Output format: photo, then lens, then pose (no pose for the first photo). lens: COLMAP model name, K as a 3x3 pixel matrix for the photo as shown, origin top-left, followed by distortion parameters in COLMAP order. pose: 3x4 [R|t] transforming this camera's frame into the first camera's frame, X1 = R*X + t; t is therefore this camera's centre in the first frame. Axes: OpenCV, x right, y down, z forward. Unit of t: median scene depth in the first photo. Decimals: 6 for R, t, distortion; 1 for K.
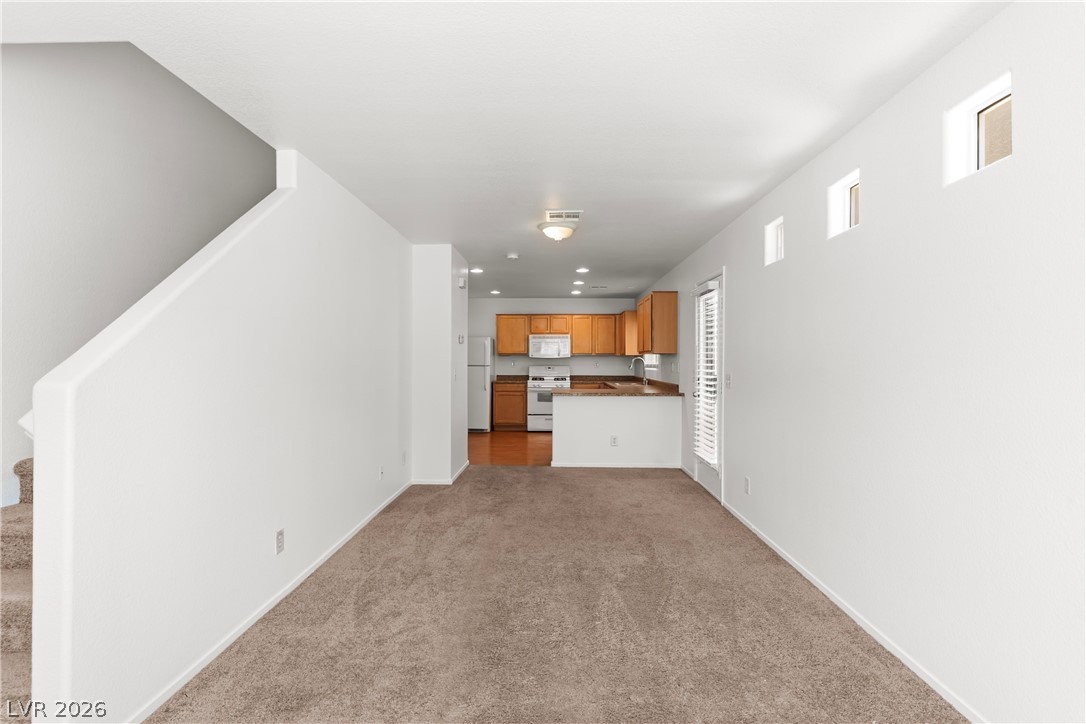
lens RADIAL K [[514.8, 0, 542.7], [0, 514.8, 360.4], [0, 0, 1]] dist [0.003389, -0.000642]
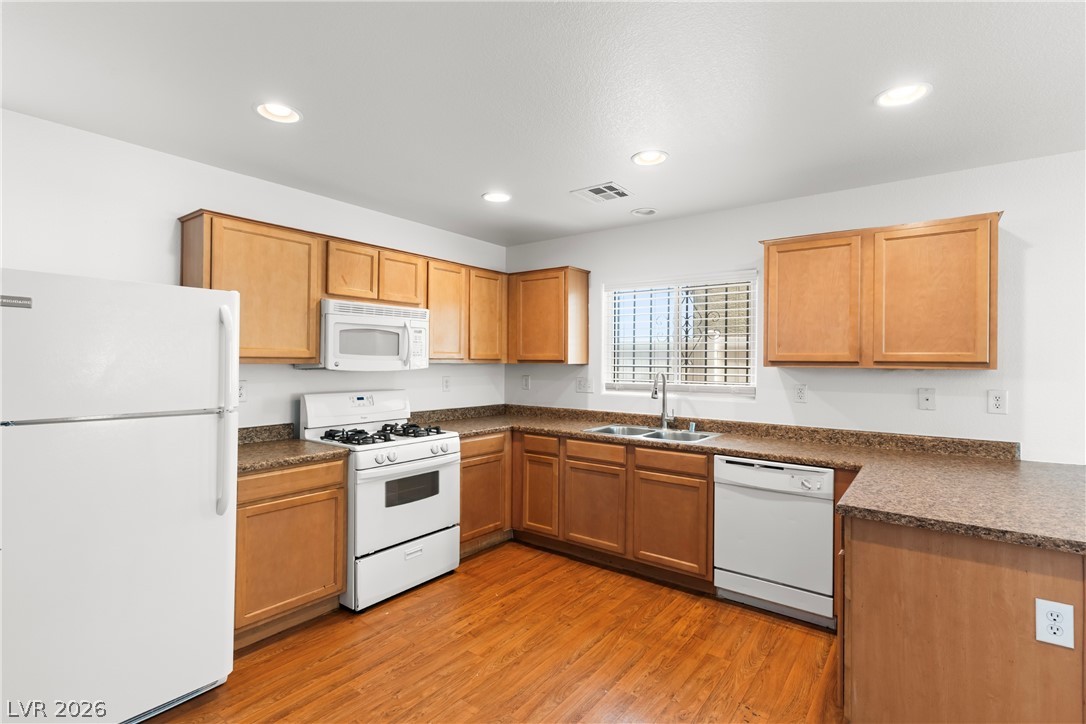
lens RADIAL K [[514.8, 0, 540.4], [0, 514.8, 360.0], [0, 0, 1]] dist [0.003389, -0.000642]
pose [[0.577388, 0.005177, 0.816454, -0.209791], [-0.000390, 0.999982, -0.006065, -0.010130], [-0.816470, 0.003184, 0.577379, 0.710316]]
